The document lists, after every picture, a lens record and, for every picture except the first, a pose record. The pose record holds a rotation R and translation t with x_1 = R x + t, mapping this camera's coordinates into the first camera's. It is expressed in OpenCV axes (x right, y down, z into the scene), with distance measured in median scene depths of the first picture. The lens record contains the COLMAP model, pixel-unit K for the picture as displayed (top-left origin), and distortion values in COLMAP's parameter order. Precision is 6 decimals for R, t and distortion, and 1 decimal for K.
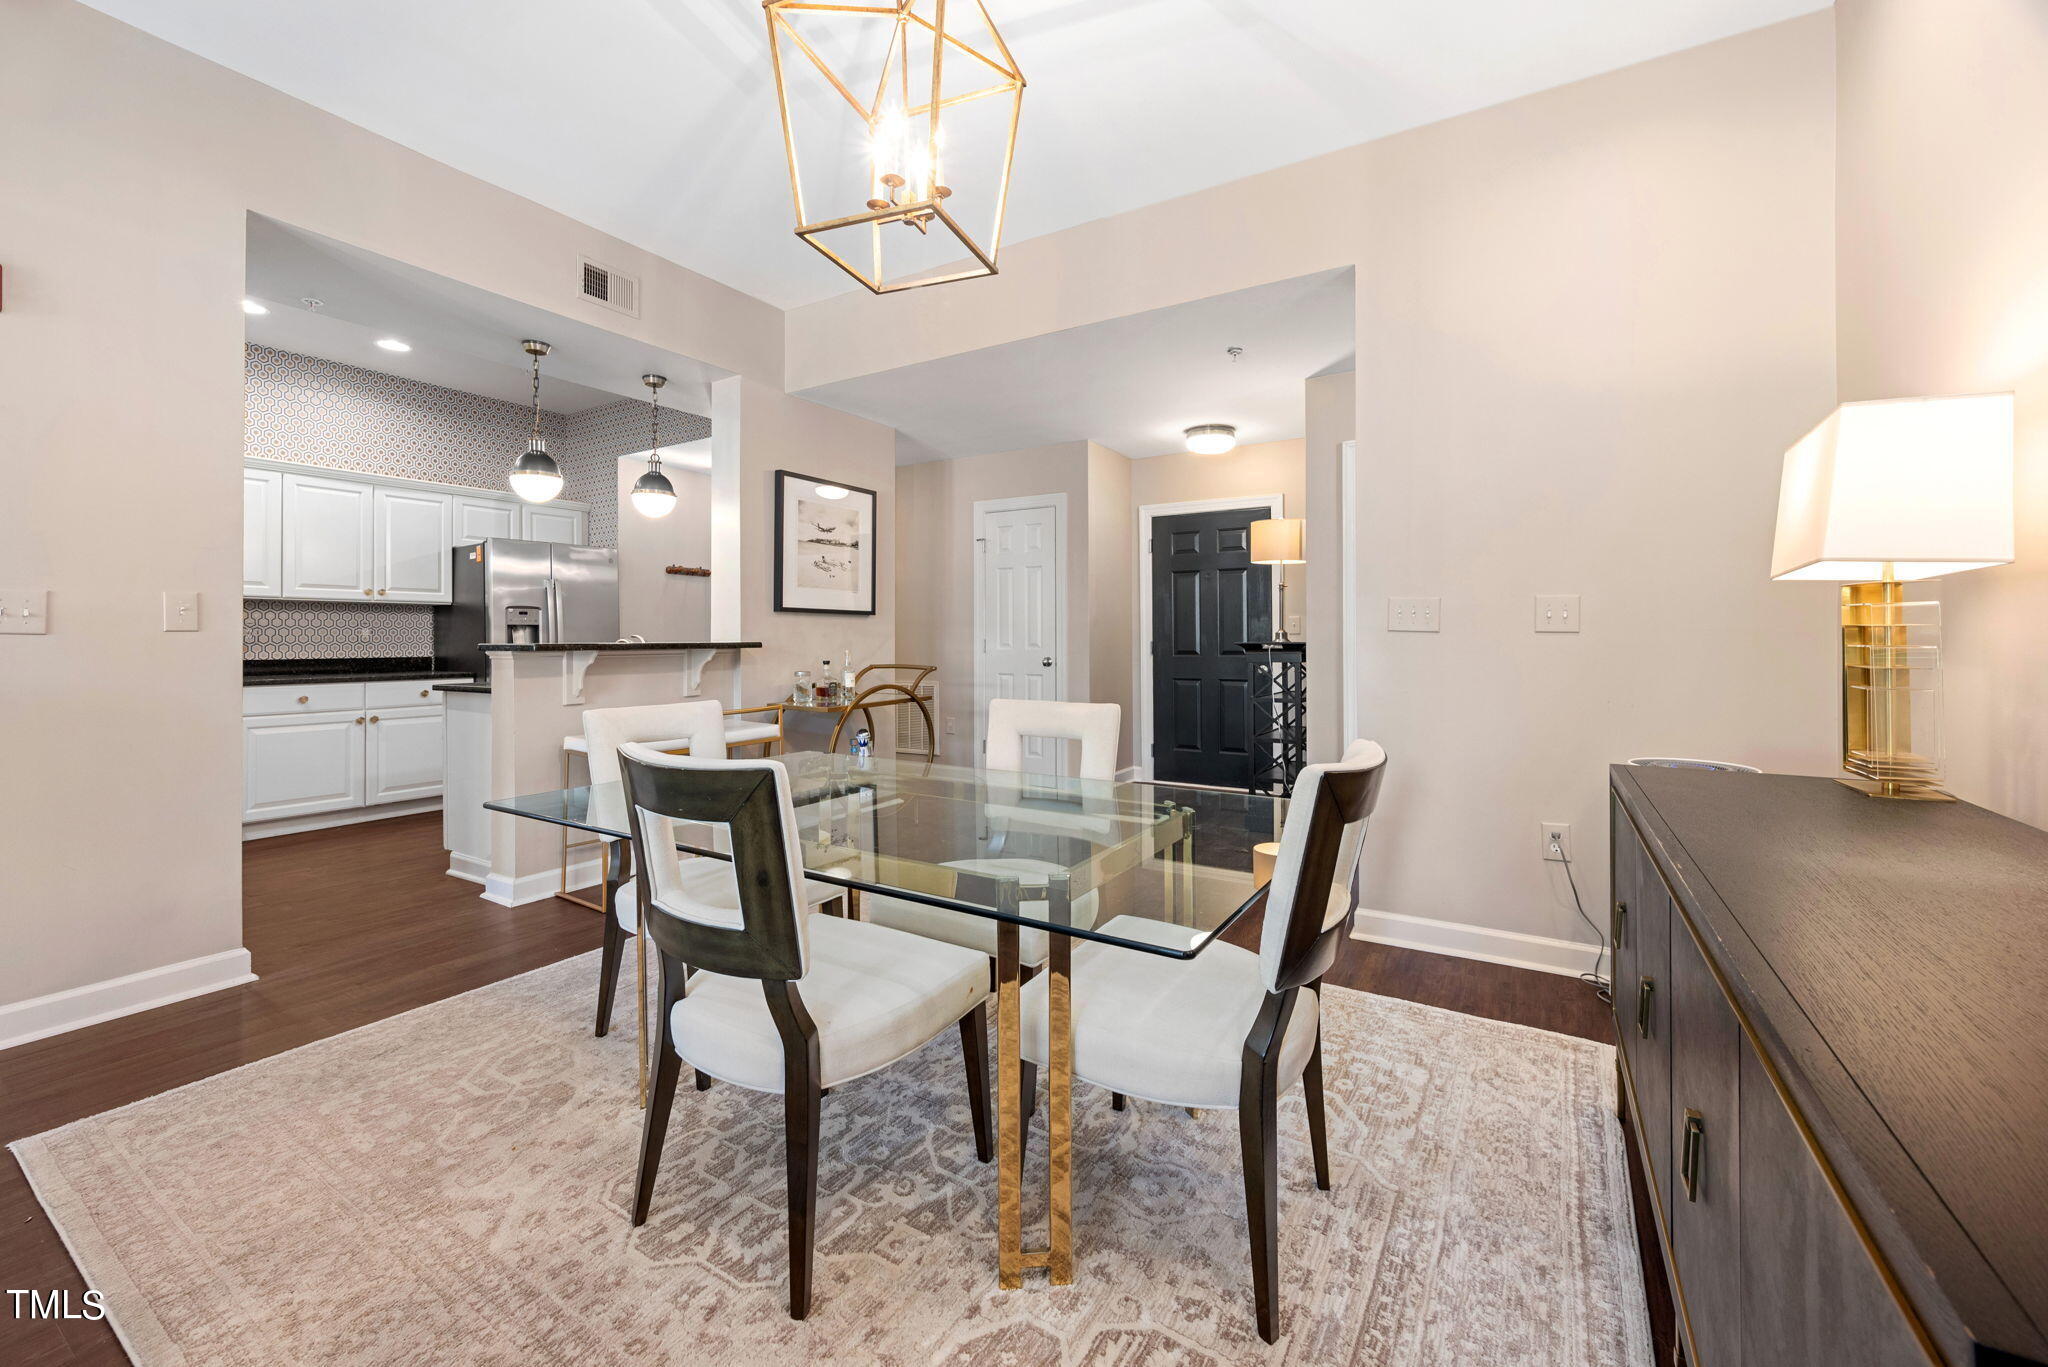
lens RADIAL K [[811.0, 0, 1028.0], [0, 811.0, 676.9], [0, 0, 1]] dist [0.000123, -0.000076]
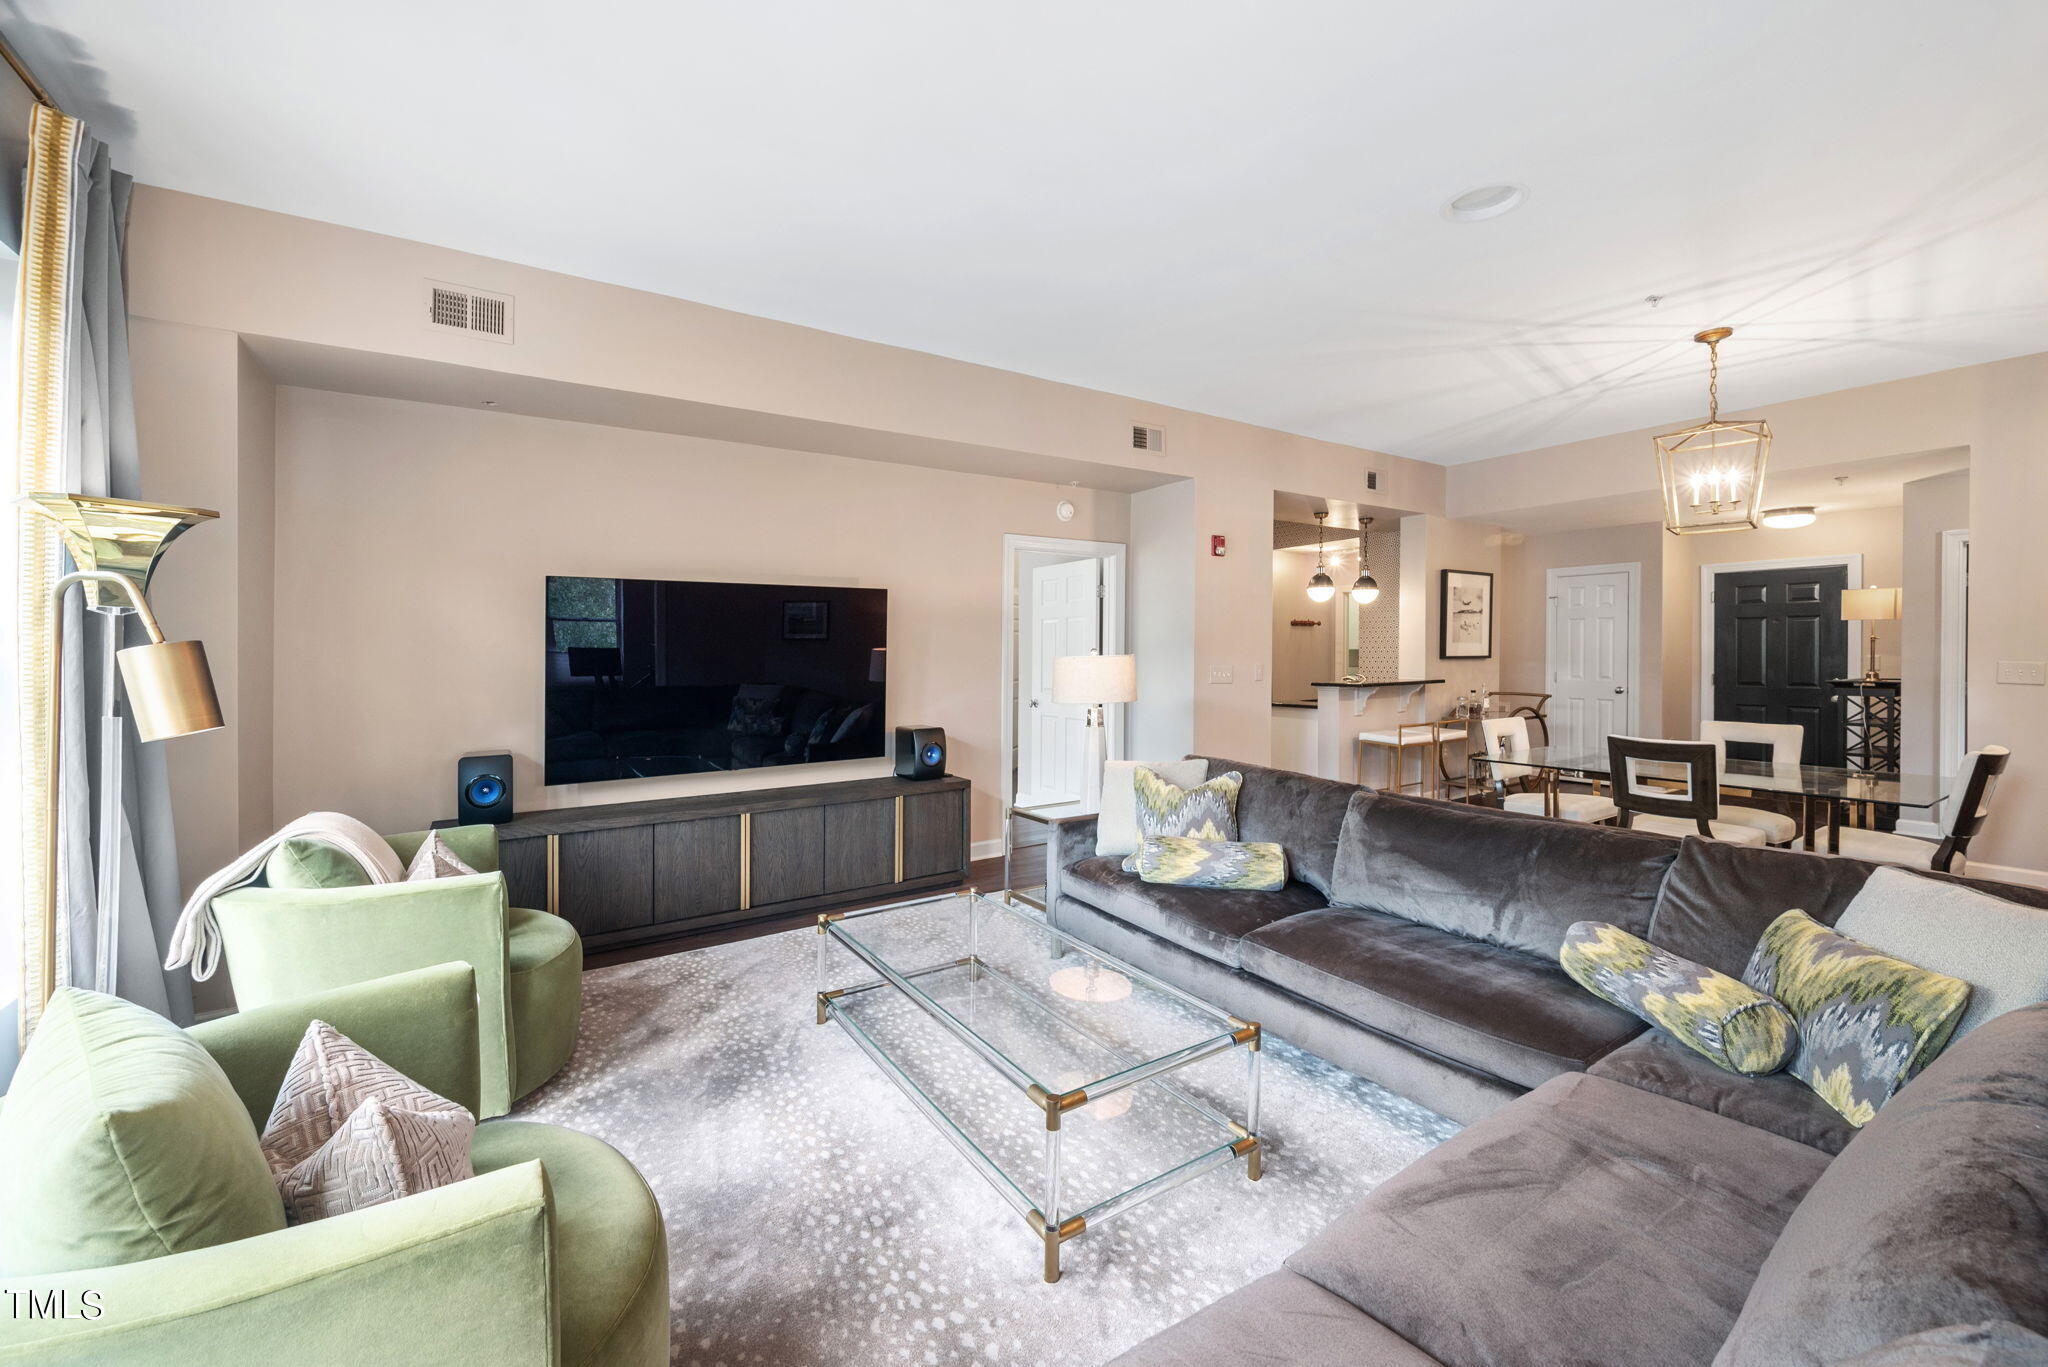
lens RADIAL K [[811.0, 0, 1028.0], [0, 811.0, 676.9], [0, 0, 1]] dist [0.000123, -0.000076]
pose [[0.906822, 0.006118, -0.421469, -0.358256], [-0.011832, 0.999870, -0.010945, -0.018701], [0.421347, 0.014912, 0.906777, -0.727898]]
